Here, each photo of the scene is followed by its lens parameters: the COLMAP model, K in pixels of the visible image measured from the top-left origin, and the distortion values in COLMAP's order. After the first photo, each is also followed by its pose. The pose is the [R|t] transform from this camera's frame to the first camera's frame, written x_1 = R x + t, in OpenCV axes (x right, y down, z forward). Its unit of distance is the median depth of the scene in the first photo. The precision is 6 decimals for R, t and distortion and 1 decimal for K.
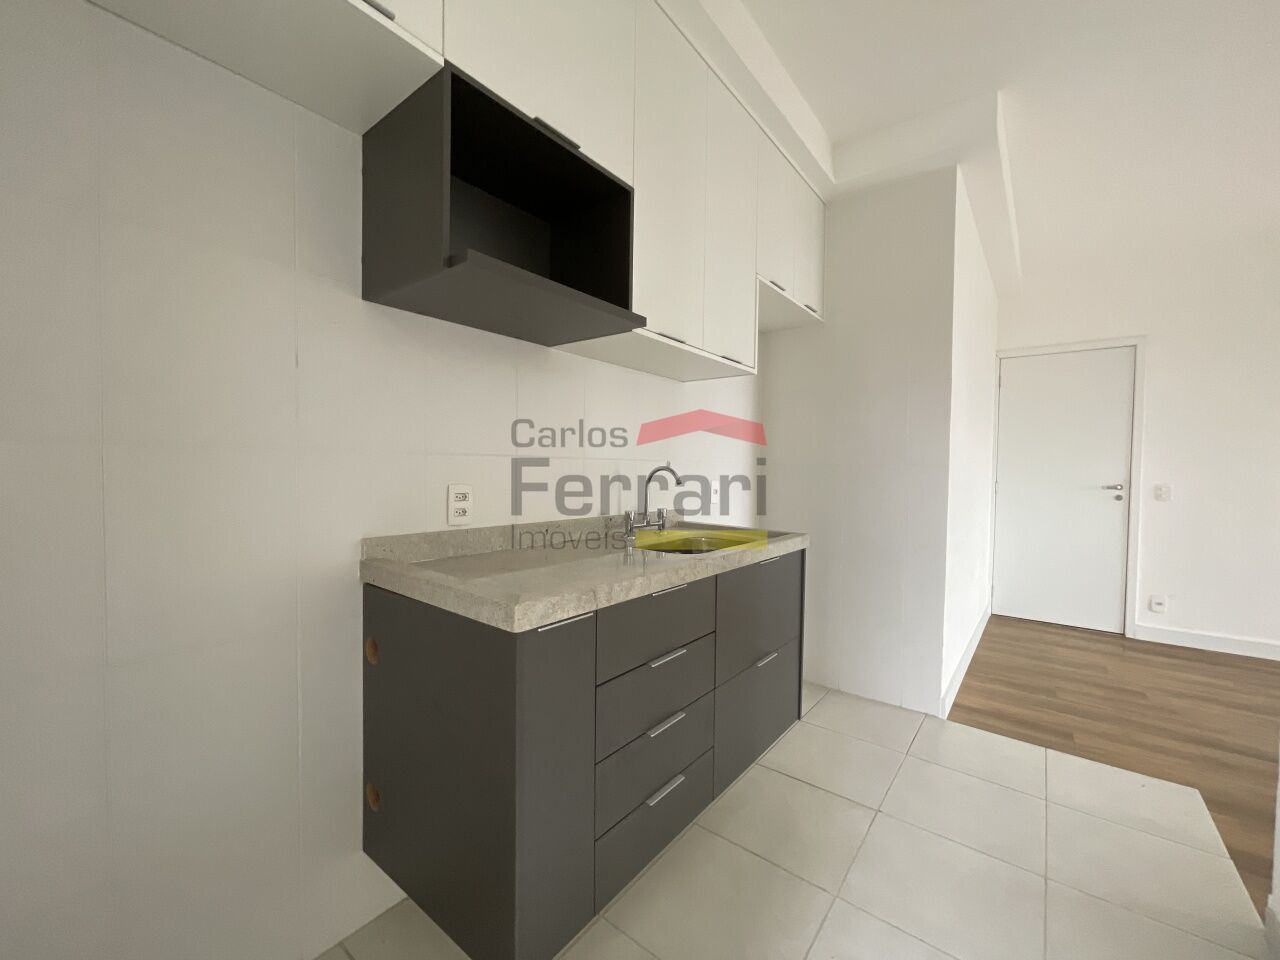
lens RADIAL K [[519.1, 0, 639.8], [0, 519.1, 483.8], [0, 0, 1]] dist [-0.008234, 0.000548]
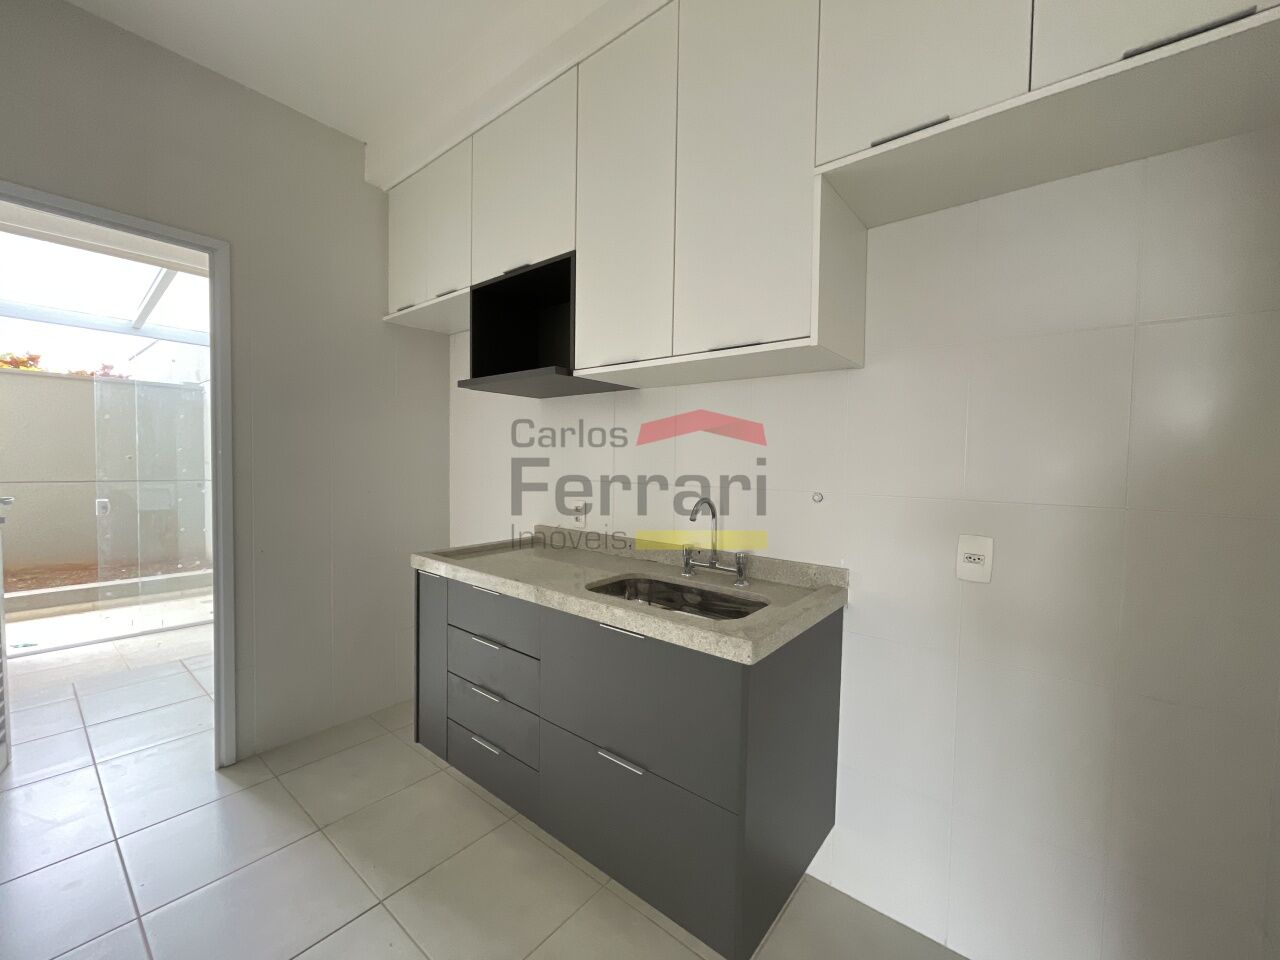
lens RADIAL K [[519.1, 0, 639.8], [0, 519.1, 483.8], [0, 0, 1]] dist [-0.008234, 0.000548]
pose [[-0.018155, 0.026145, -0.999493, 1.225950], [-0.050925, 0.998336, 0.027040, -0.111515], [0.998537, 0.051390, -0.016794, 1.295738]]
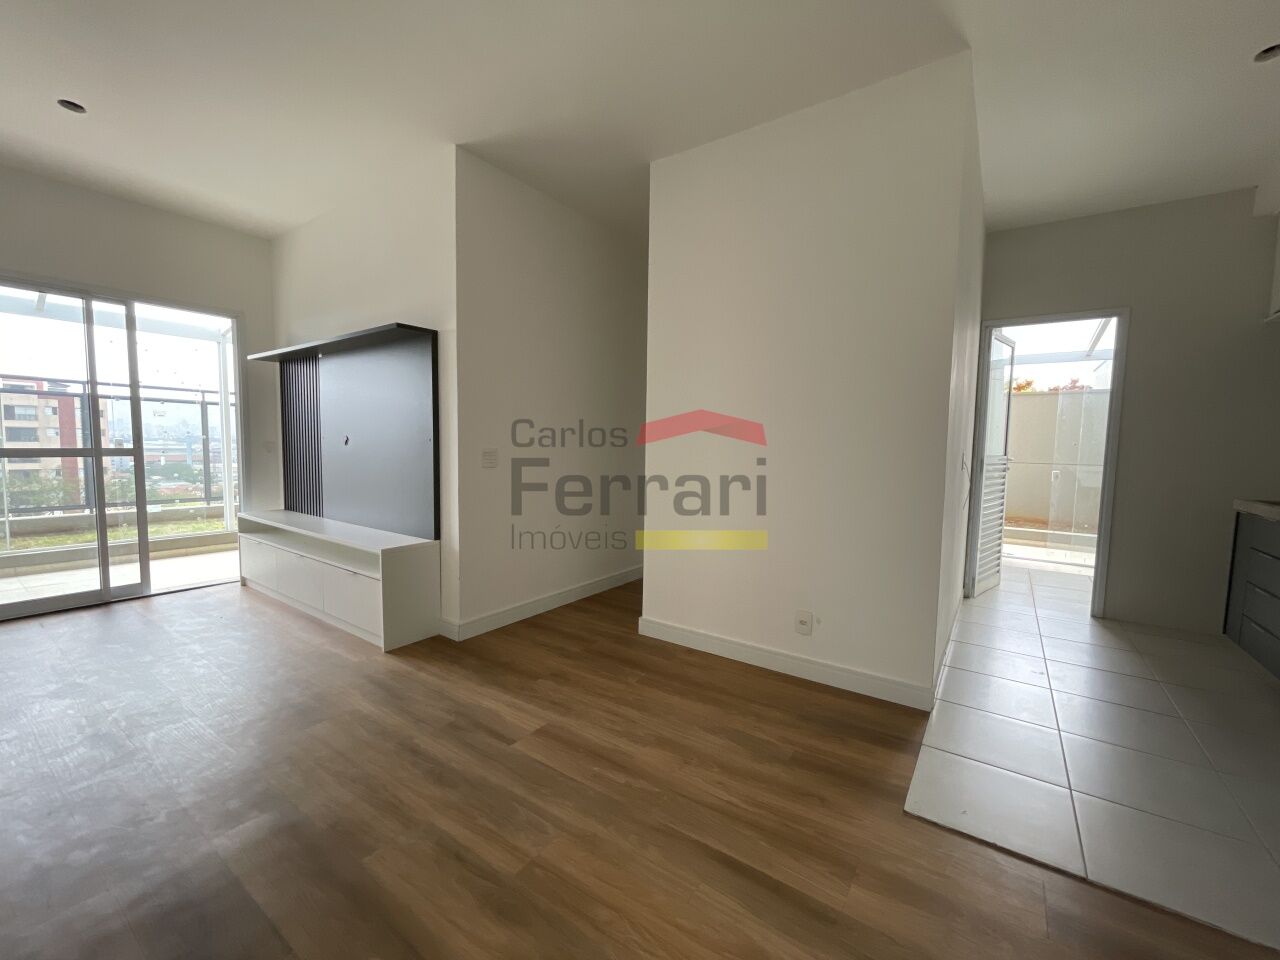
lens RADIAL K [[519.1, 0, 639.8], [0, 519.1, 483.8], [0, 0, 1]] dist [-0.008234, 0.000548]
pose [[-0.998217, -0.031438, -0.050746, 2.074950], [-0.036715, 0.993617, 0.106662, -0.043992], [0.047069, 0.108335, -0.992999, 2.344215]]
